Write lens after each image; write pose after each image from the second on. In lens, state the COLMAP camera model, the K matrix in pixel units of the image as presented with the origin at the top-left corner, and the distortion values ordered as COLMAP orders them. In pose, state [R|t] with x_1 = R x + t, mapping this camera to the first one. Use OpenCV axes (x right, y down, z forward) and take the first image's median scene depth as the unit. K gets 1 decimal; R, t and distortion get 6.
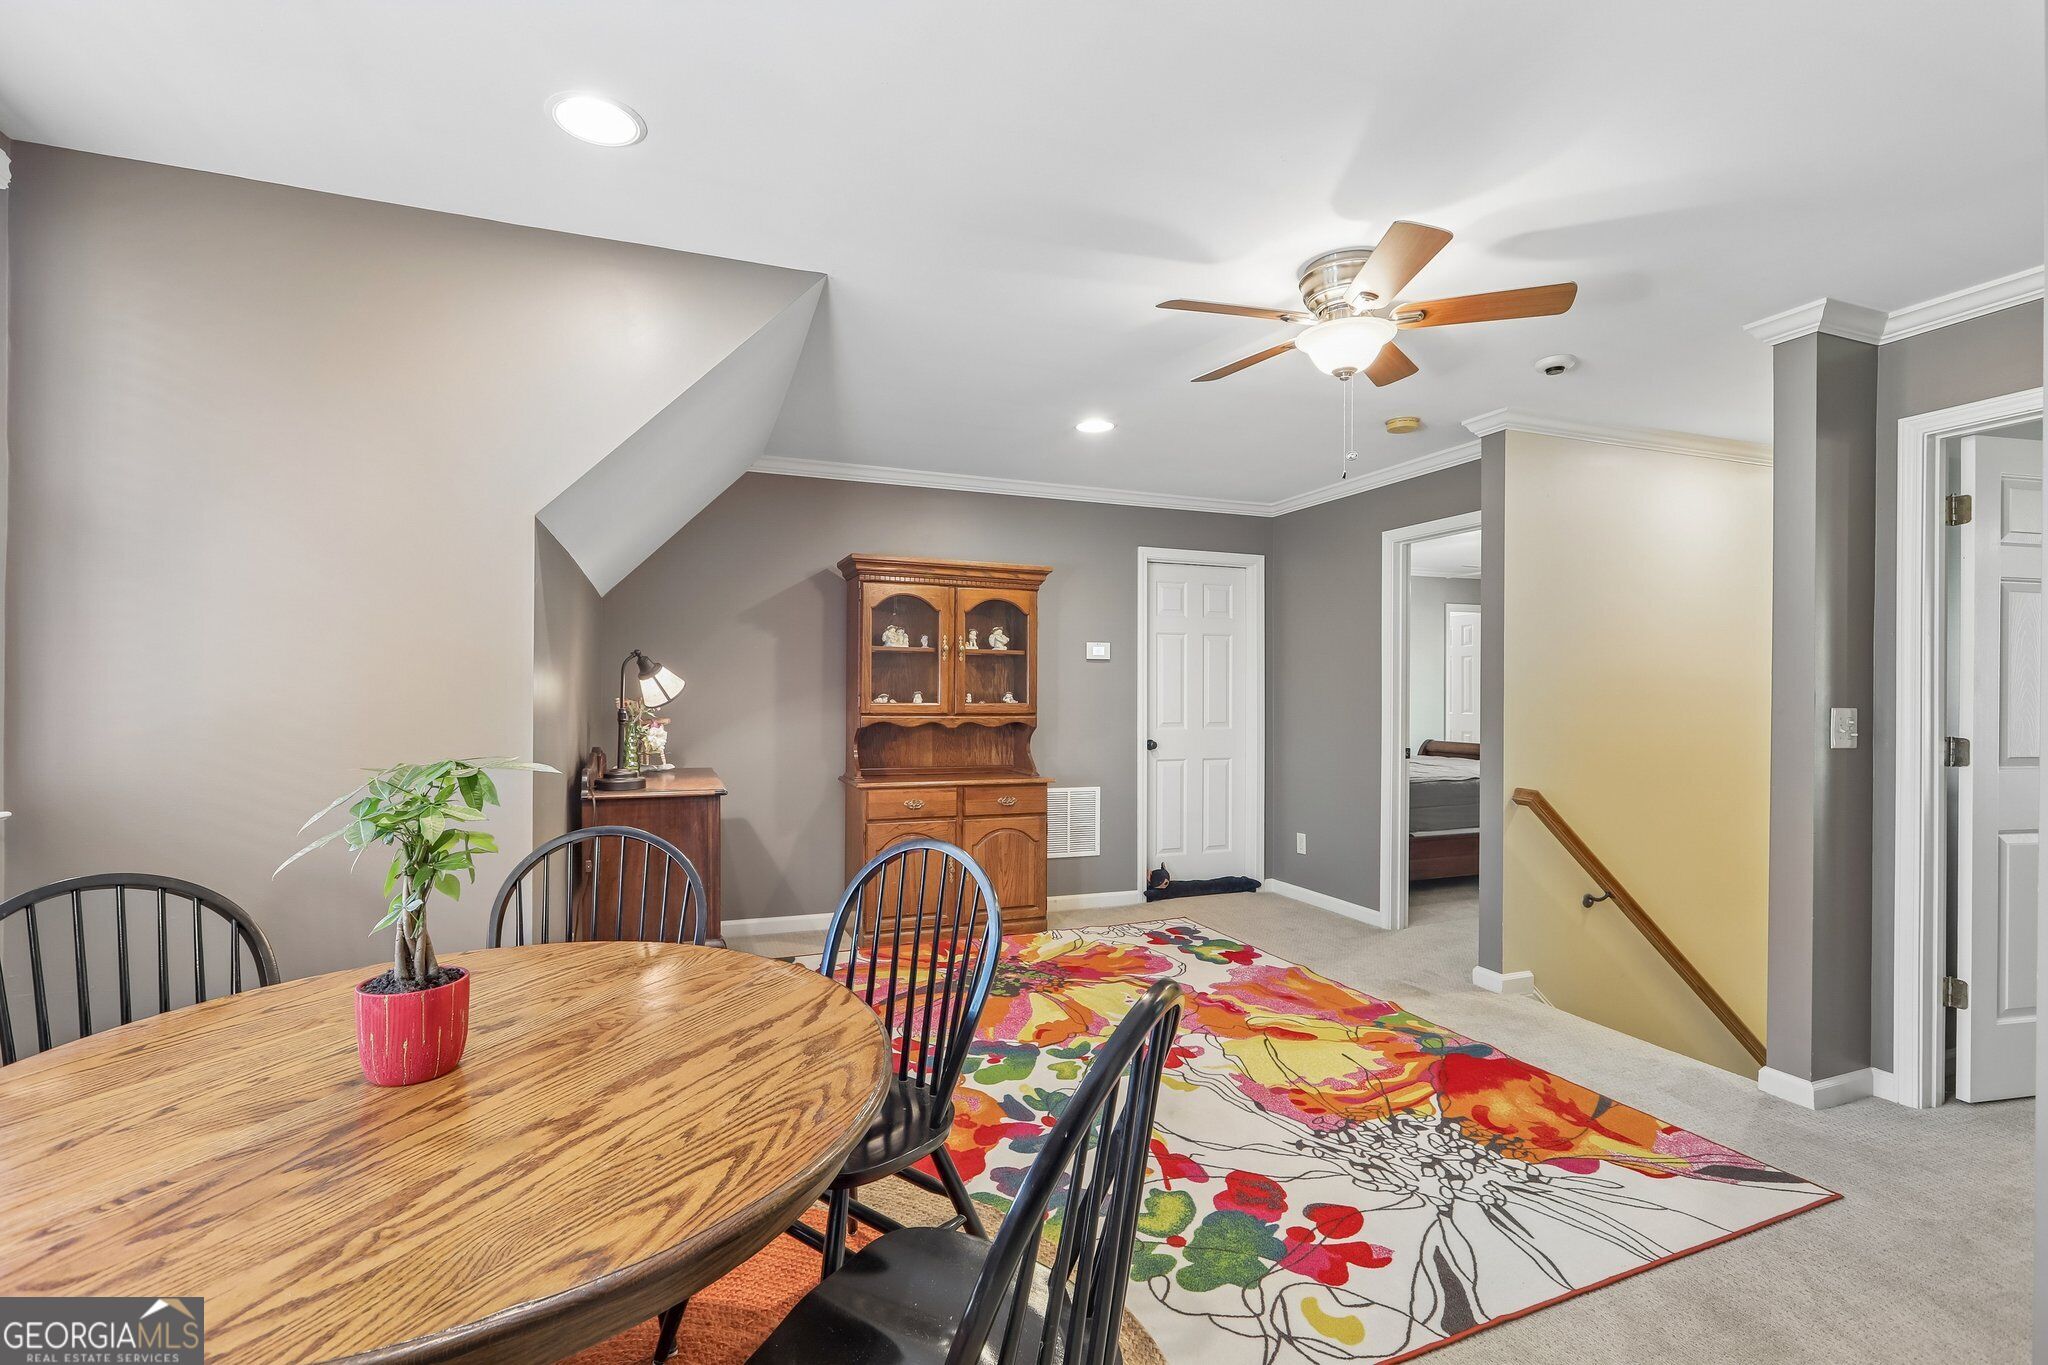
lens RADIAL K [[924.1, 0, 1025.3], [0, 924.1, 690.4], [0, 0, 1]] dist [-0.005590, -0.000156]
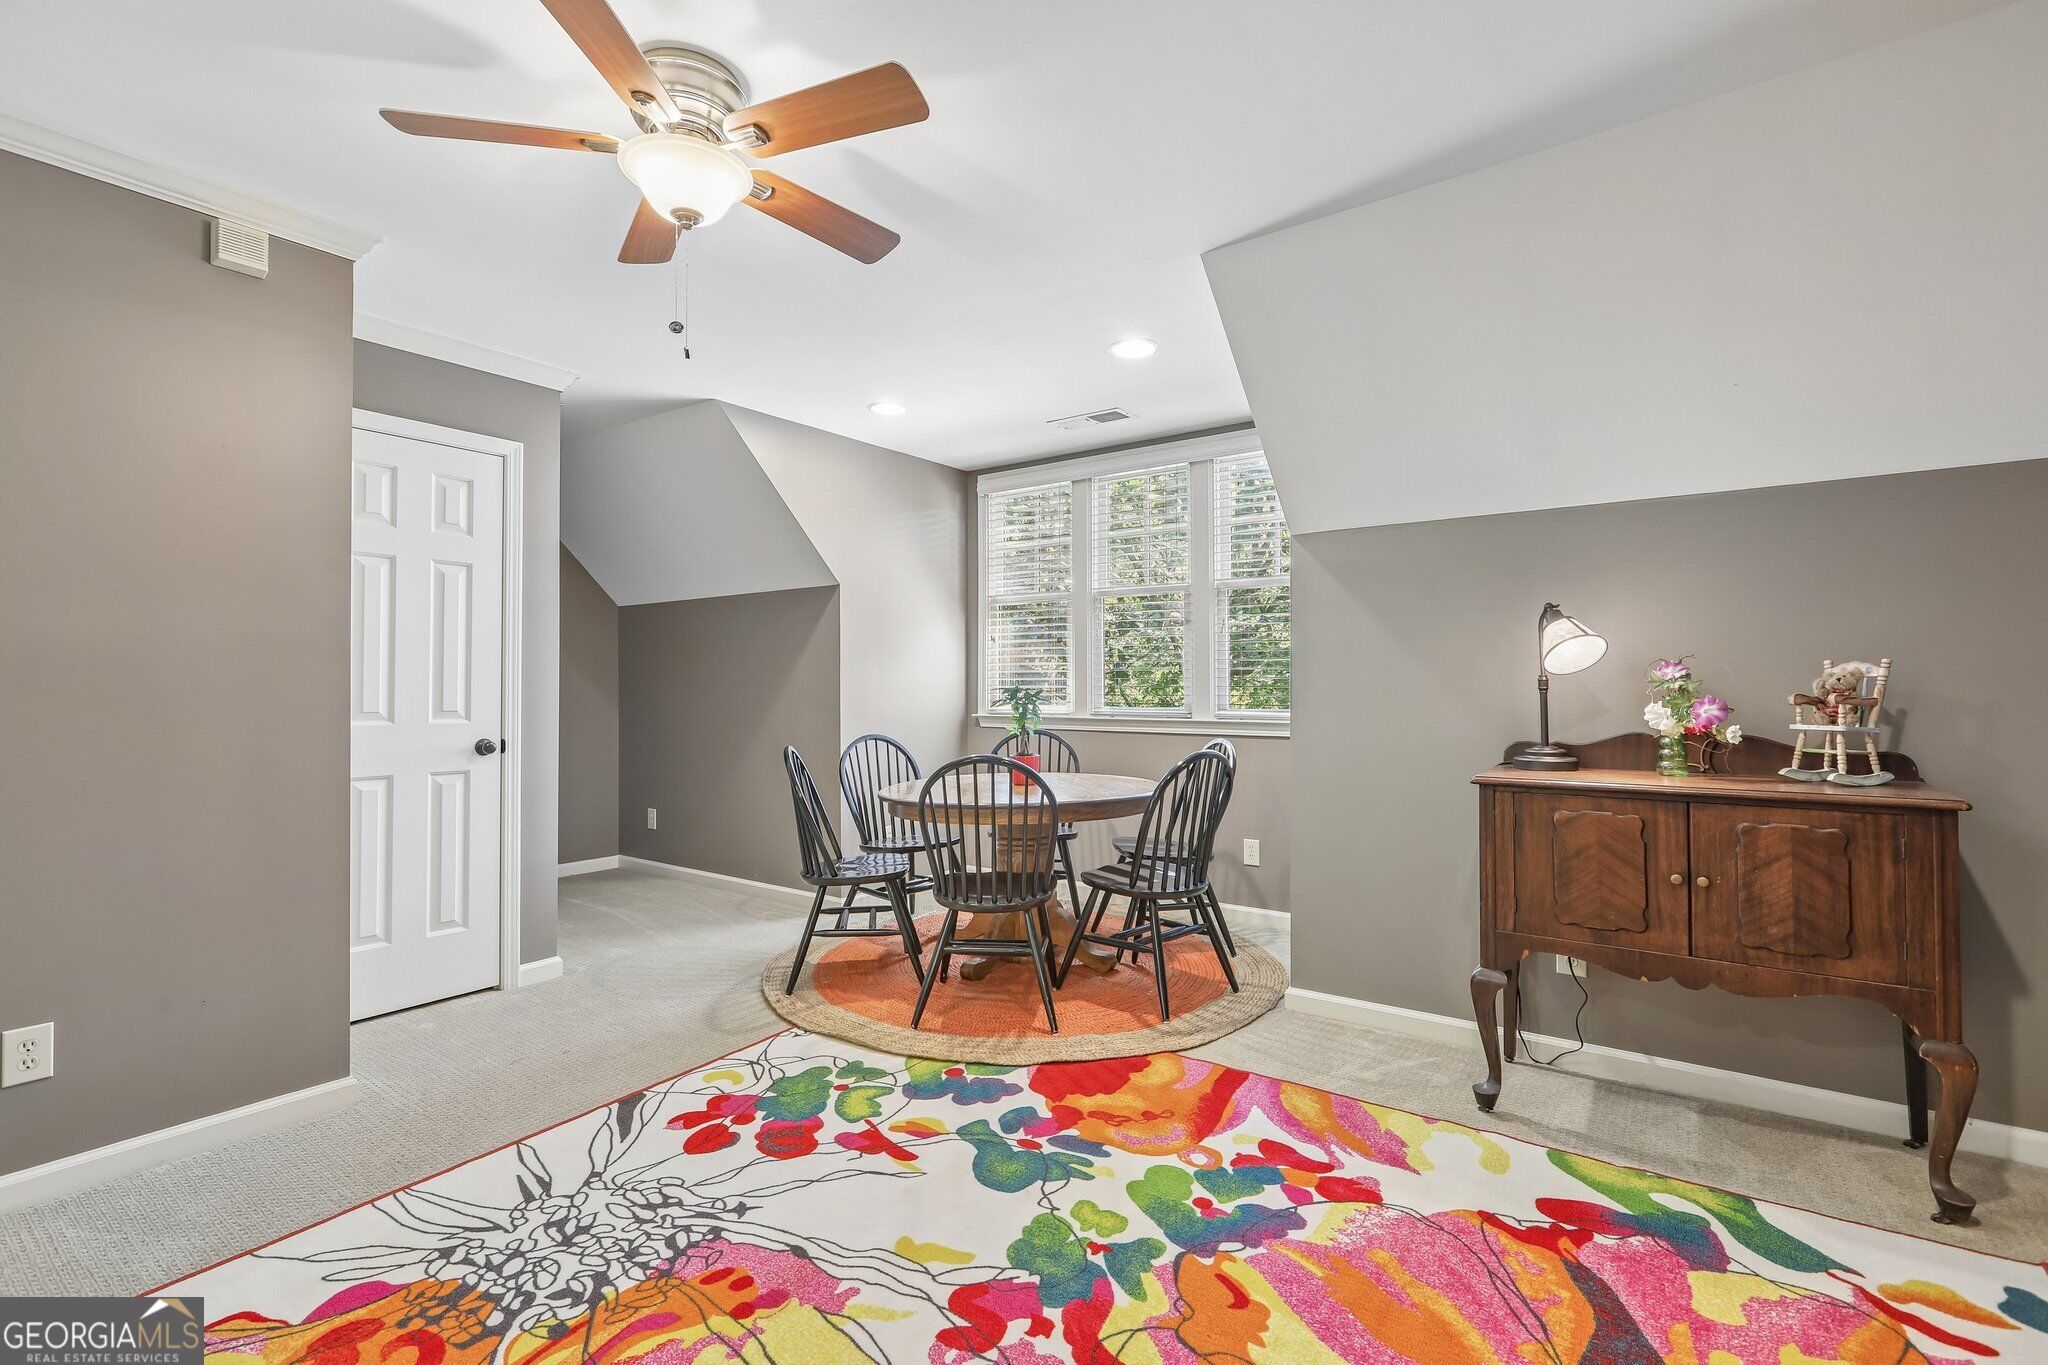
lens RADIAL K [[924.1, 0, 1024.2], [0, 924.1, 678.5], [0, 0, 1]] dist [-0.005590, -0.000156]
pose [[-0.840795, -0.005576, -0.541325, 0.564598], [-0.000364, 0.999953, -0.009734, 0.040458], [0.541353, -0.007987, -0.840757, 1.938700]]
